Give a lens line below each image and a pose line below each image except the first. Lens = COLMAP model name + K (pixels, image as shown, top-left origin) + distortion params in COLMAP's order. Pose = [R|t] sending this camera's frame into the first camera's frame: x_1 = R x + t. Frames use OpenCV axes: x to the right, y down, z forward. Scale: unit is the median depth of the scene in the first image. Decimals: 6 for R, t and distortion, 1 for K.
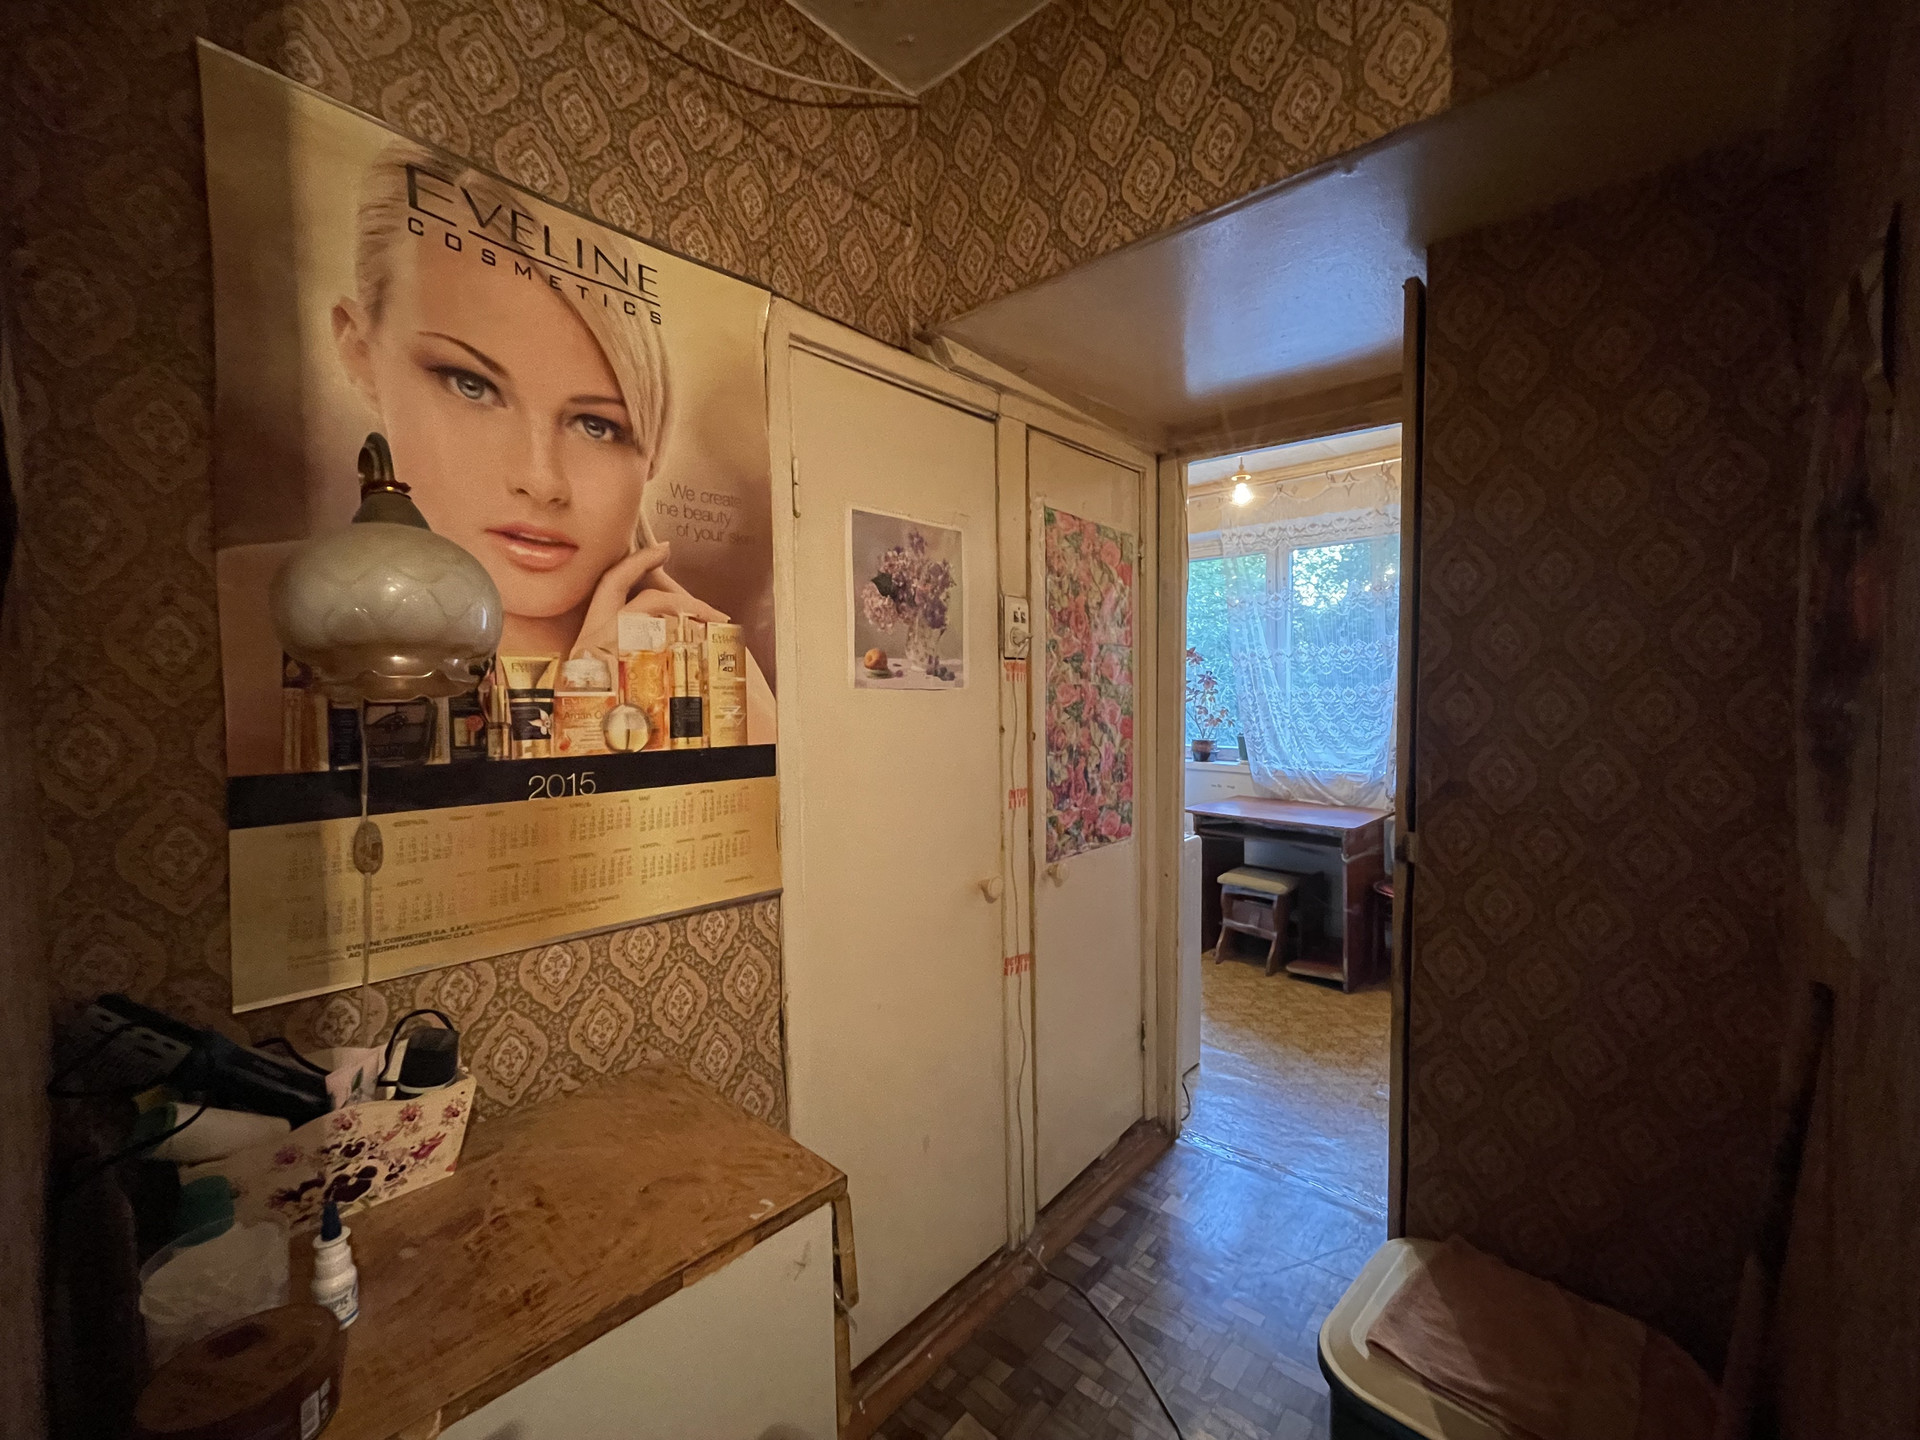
lens RADIAL K [[774.9, 0, 962.4], [0, 774.9, 716.3], [0, 0, 1]] dist [-0.002833, 0.000784]
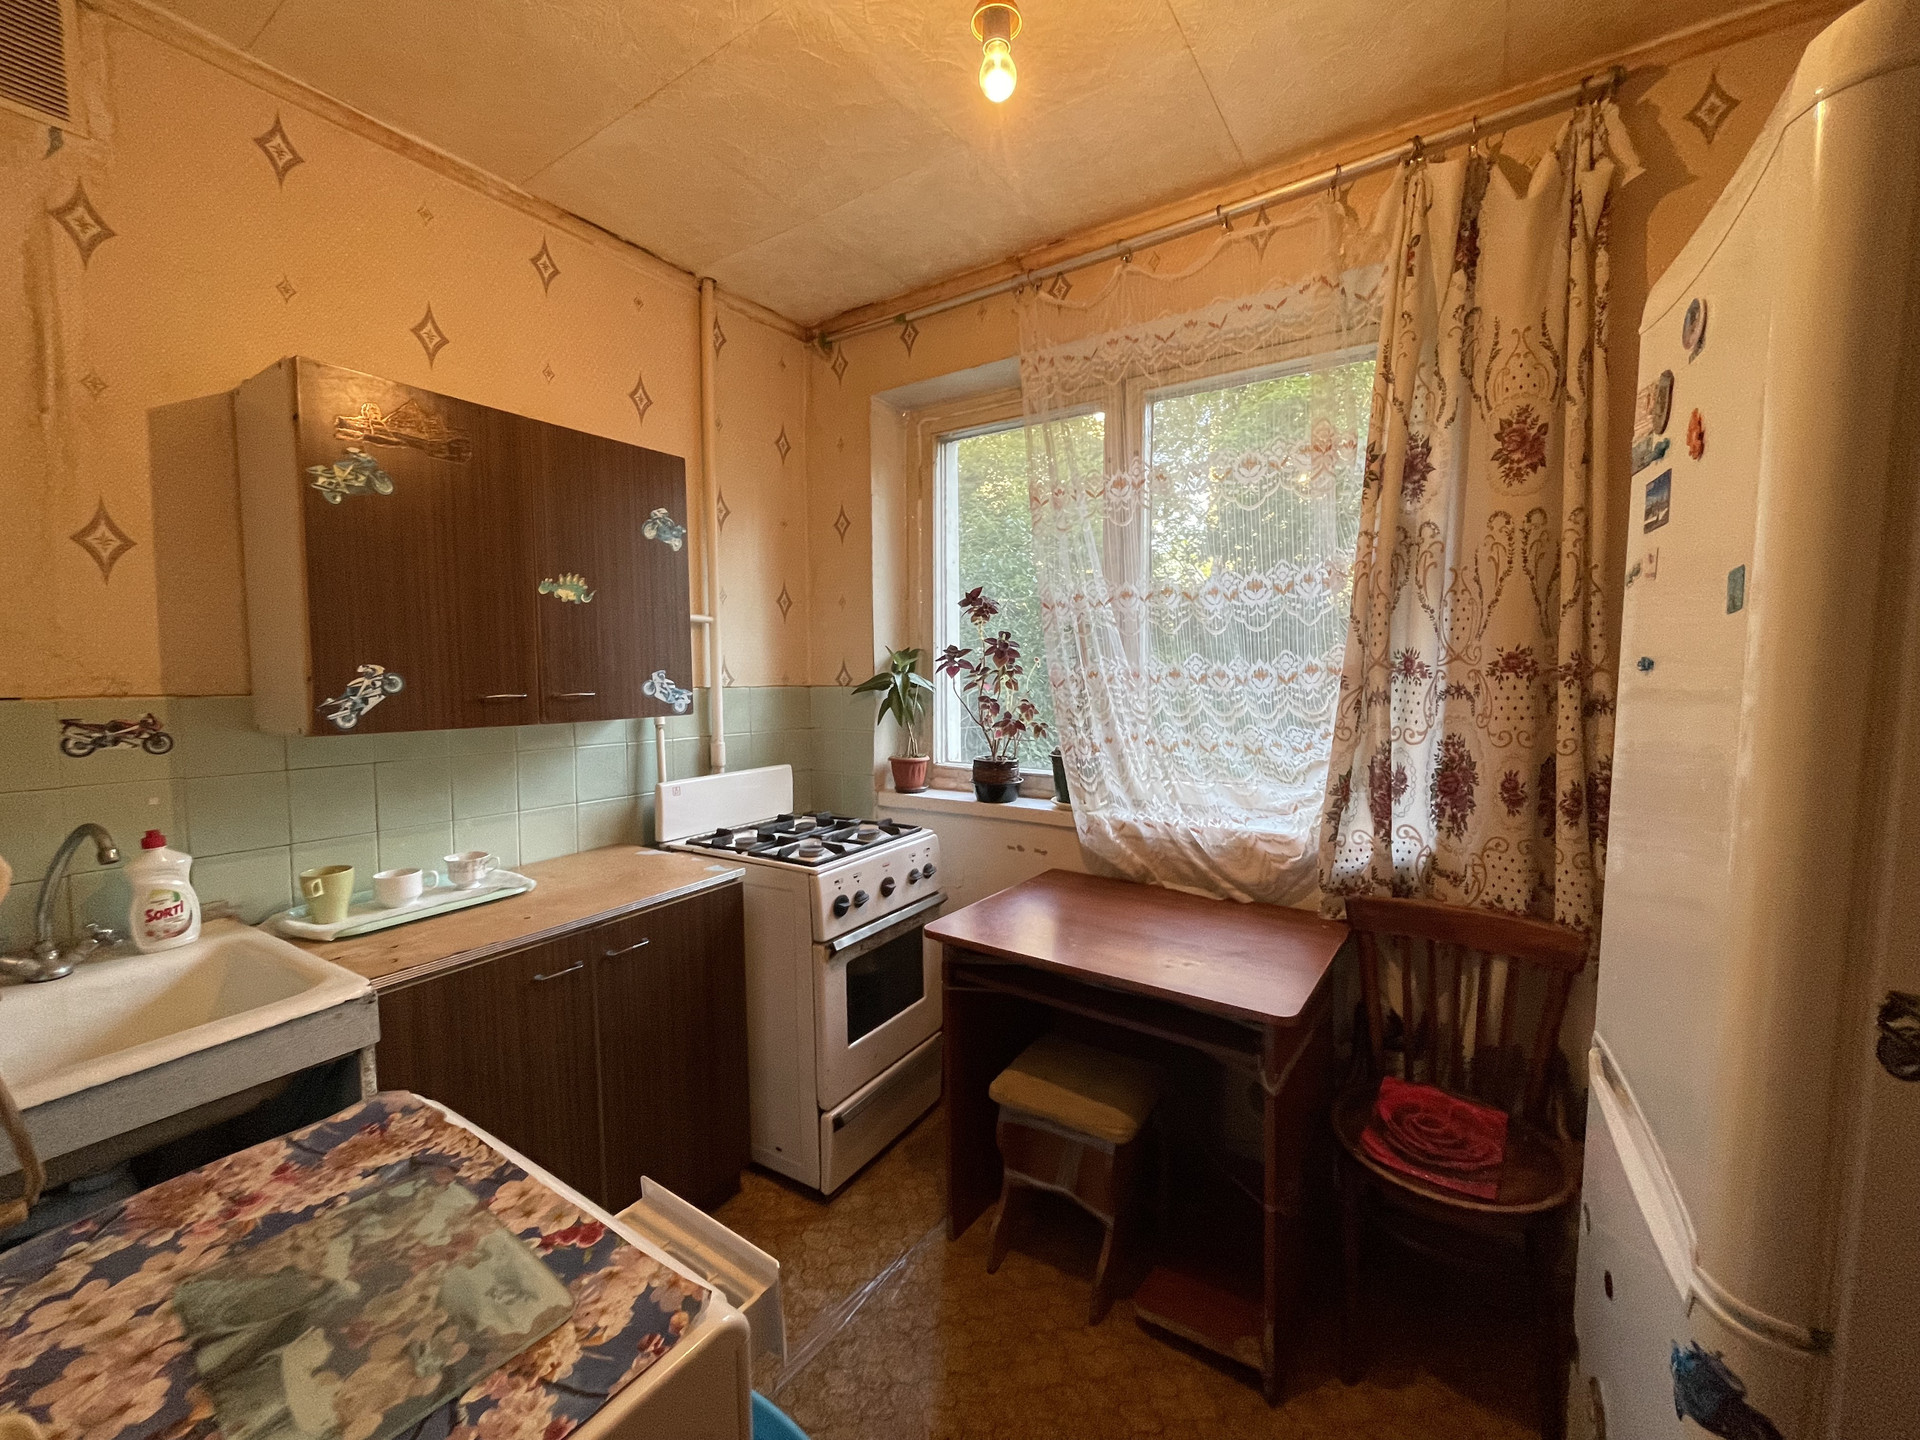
lens RADIAL K [[774.9, 0, 952.5], [0, 774.9, 716.1], [0, 0, 1]] dist [-0.002833, 0.000784]
pose [[0.990621, -0.011562, 0.136152, 0.233399], [0.008060, 0.999623, 0.026244, -0.016233], [-0.136404, -0.024900, 0.990340, 0.528199]]
